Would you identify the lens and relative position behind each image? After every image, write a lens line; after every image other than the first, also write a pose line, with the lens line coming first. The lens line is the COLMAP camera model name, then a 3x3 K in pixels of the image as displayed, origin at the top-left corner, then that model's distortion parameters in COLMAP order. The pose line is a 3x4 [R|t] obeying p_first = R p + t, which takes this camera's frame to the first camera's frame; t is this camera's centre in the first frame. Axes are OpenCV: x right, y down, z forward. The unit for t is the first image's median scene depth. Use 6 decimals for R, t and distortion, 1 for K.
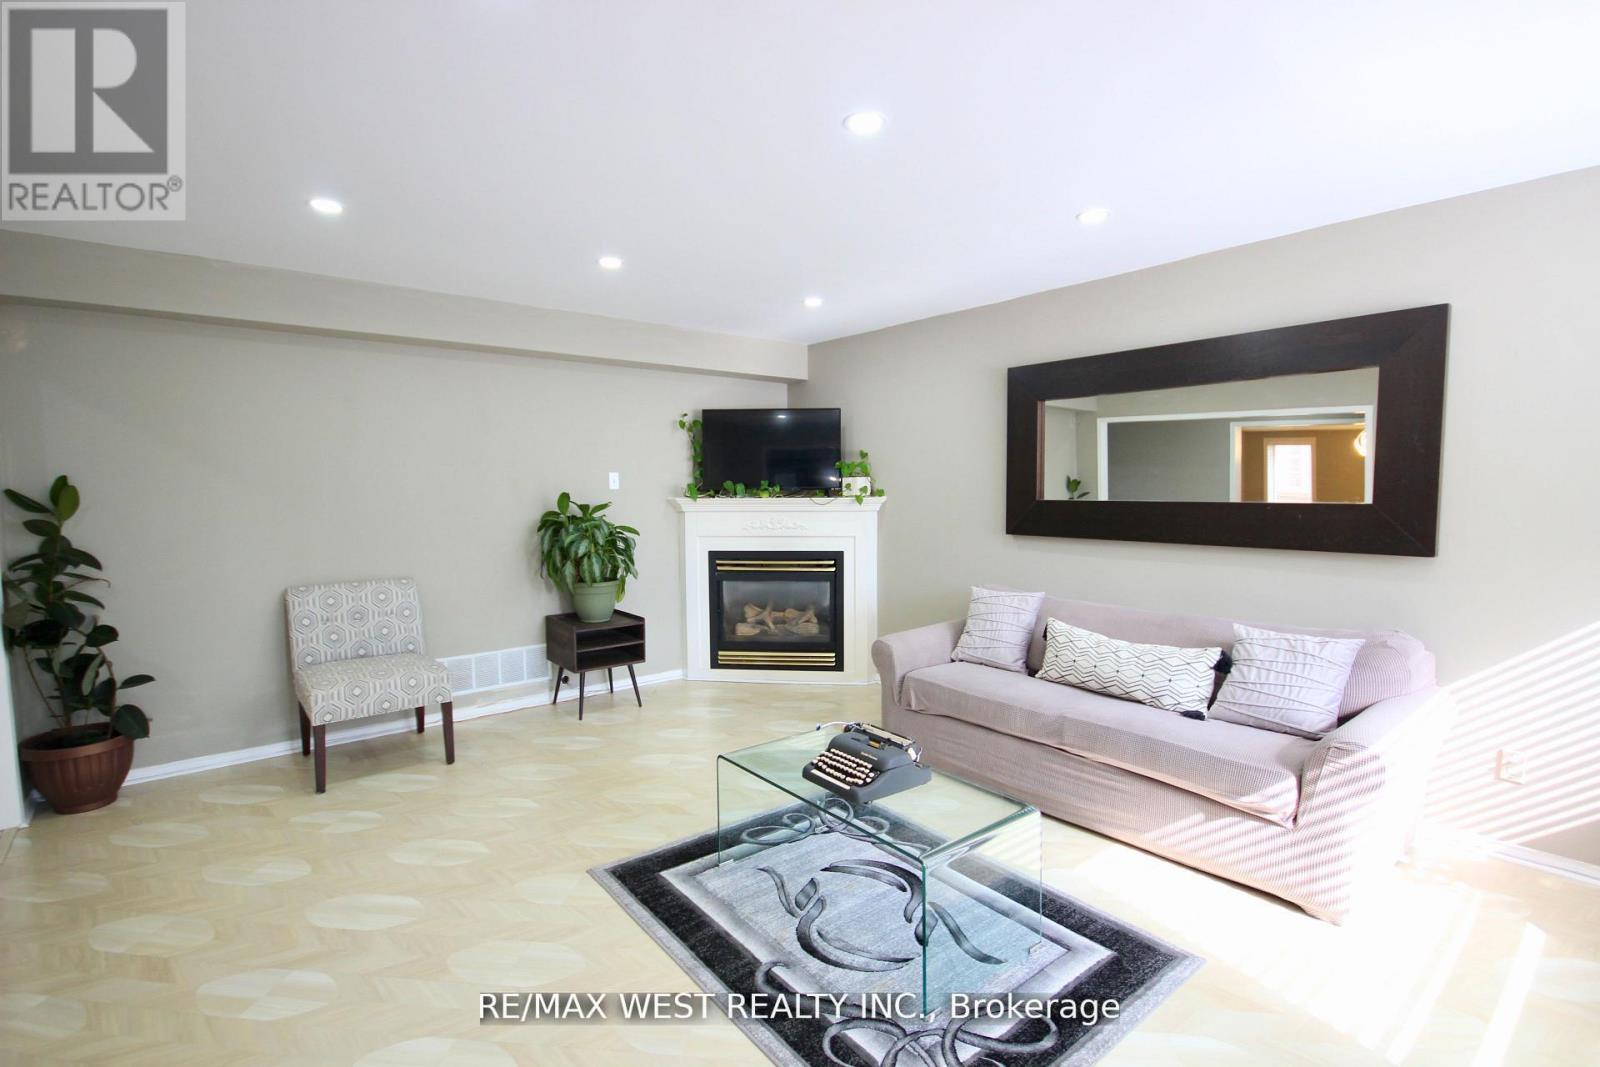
lens RADIAL K [[739.8, 0, 797.5], [0, 739.8, 537.7], [0, 0, 1]] dist [-0.008462, -0.002158]
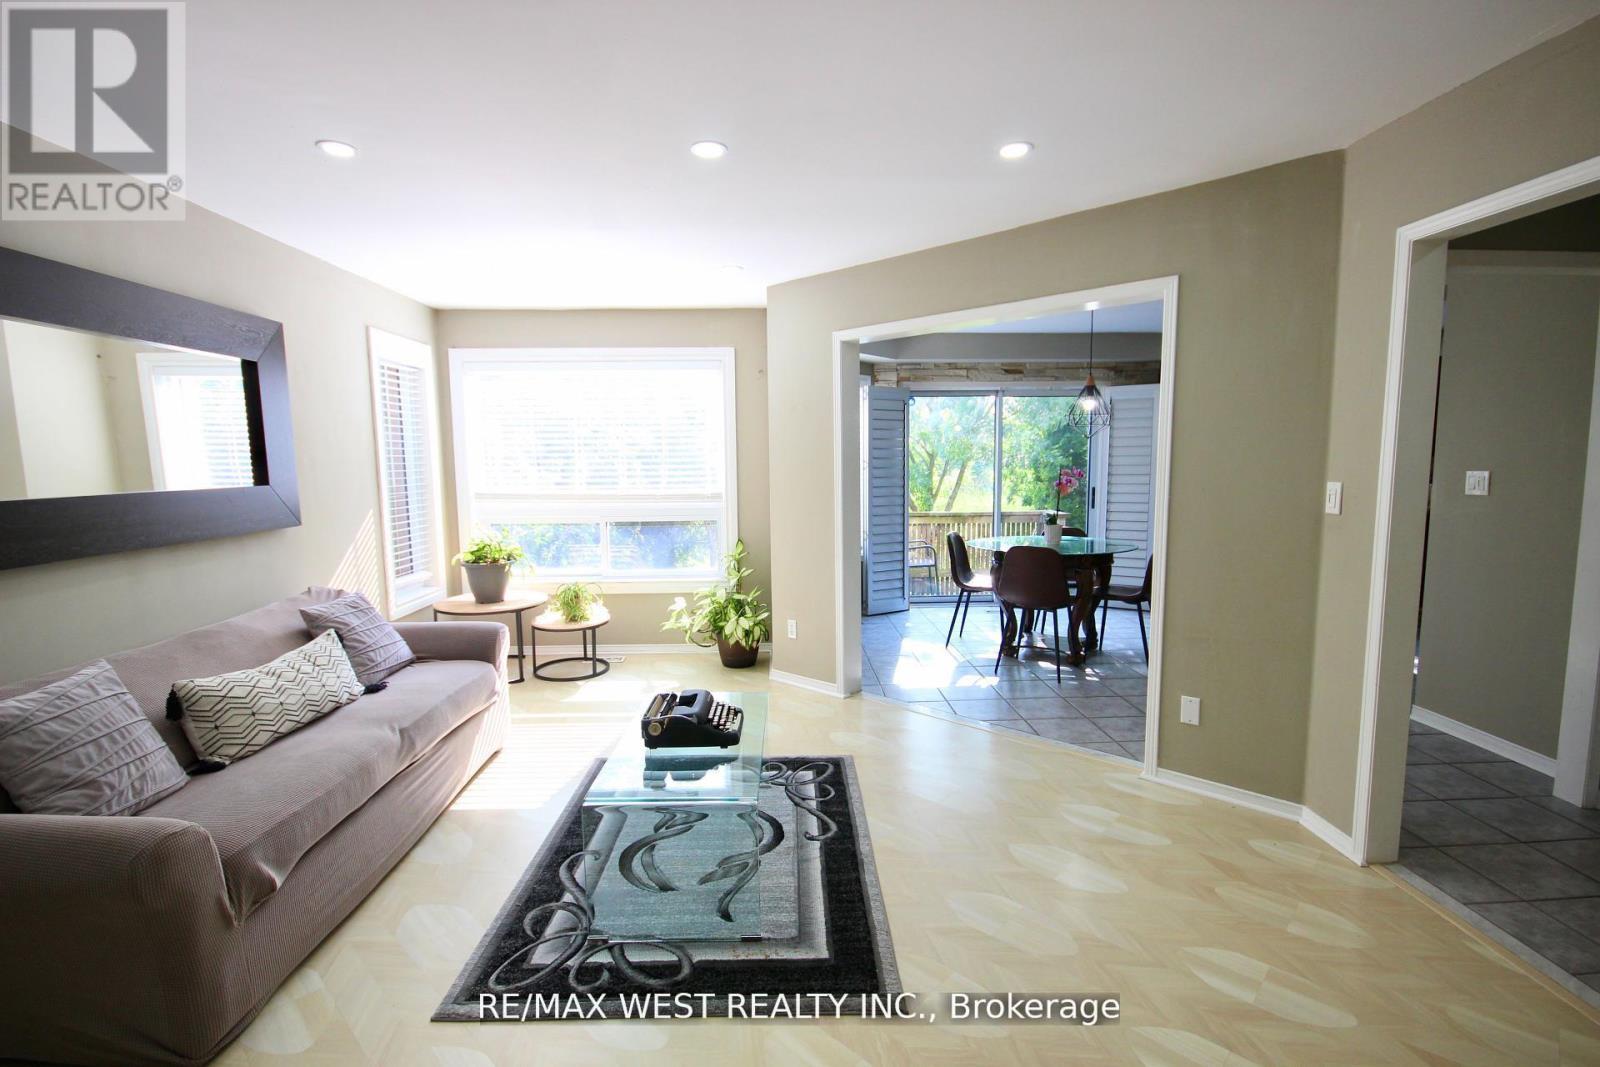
lens RADIAL K [[739.8, 0, 798.6], [0, 739.8, 538.4], [0, 0, 1]] dist [-0.008462, -0.002158]
pose [[-0.797182, -0.048939, 0.601752, -0.556246], [0.060656, 0.985174, 0.160477, -0.099381], [-0.600684, 0.164429, -0.782395, 1.422947]]
